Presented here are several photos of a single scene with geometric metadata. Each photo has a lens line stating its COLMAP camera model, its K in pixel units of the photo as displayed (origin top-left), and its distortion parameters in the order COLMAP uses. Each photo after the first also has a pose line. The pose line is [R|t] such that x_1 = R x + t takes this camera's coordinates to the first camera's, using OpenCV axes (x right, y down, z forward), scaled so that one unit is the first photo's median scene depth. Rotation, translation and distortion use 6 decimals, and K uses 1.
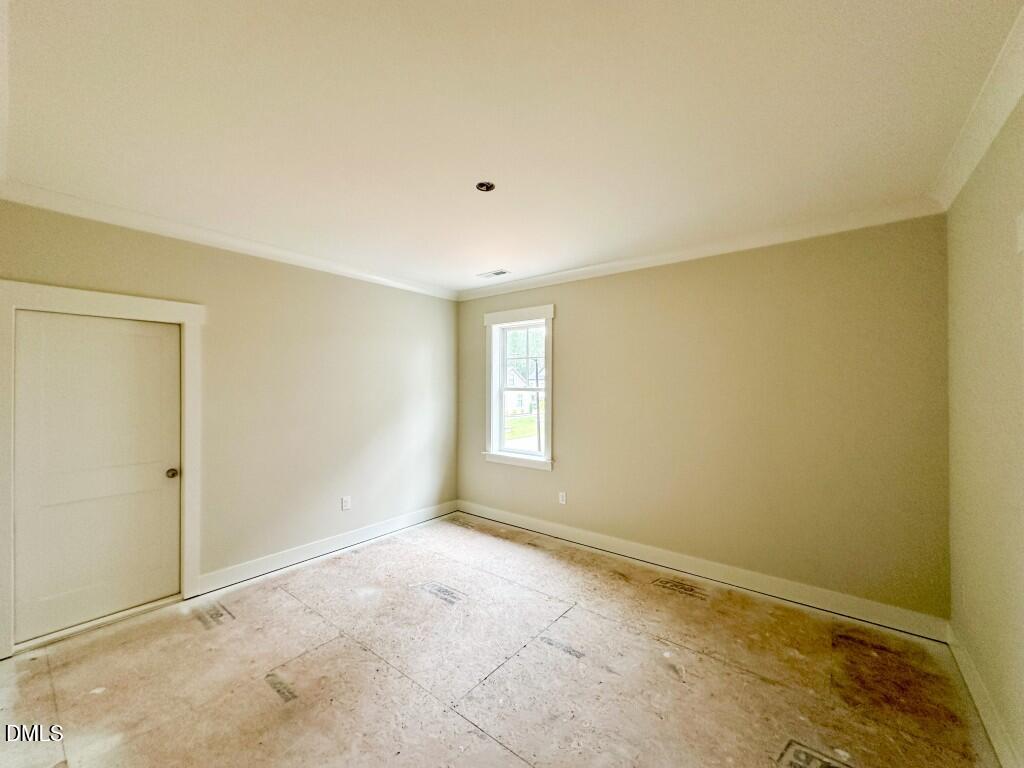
lens RADIAL K [[409.7, 0, 512.0], [0, 409.7, 384.0], [0, 0, 1]] dist [-0.001140, -0.000127]
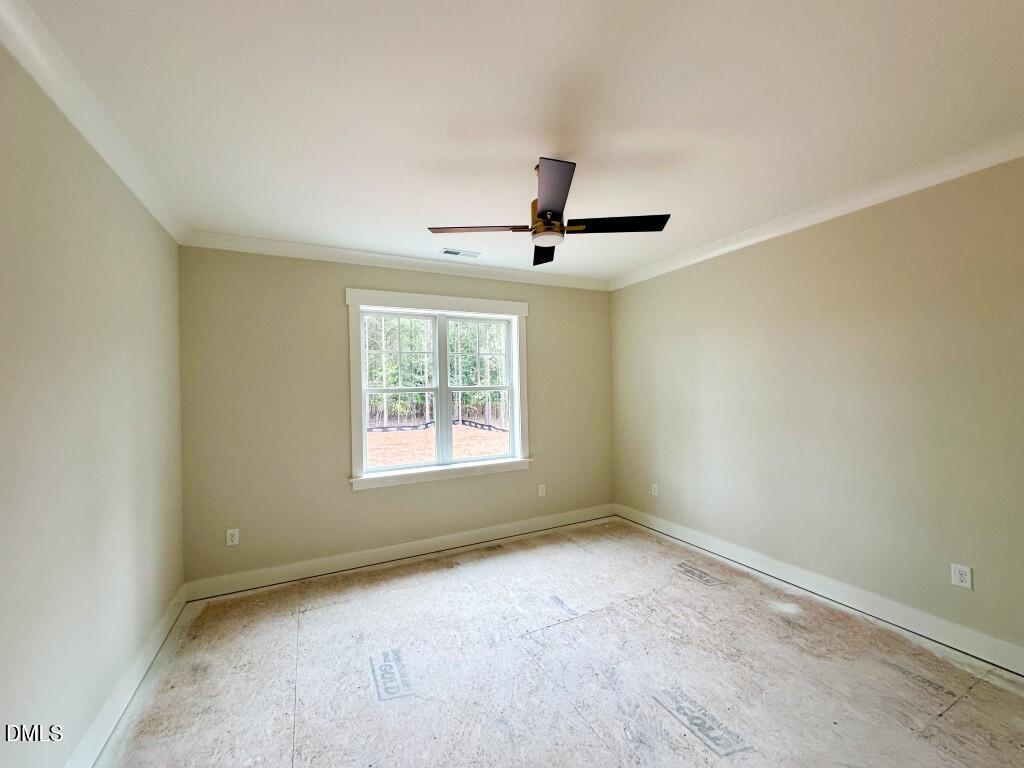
lens RADIAL K [[405.2, 0, 513.6], [0, 405.2, 379.0], [0, 0, 1]] dist [-0.001342, -0.000071]
pose [[0.435340, -0.022153, 0.899994, -0.616227], [0.015328, 0.999735, 0.017194, -0.019688], [-0.900136, 0.006310, 0.435564, 0.448155]]
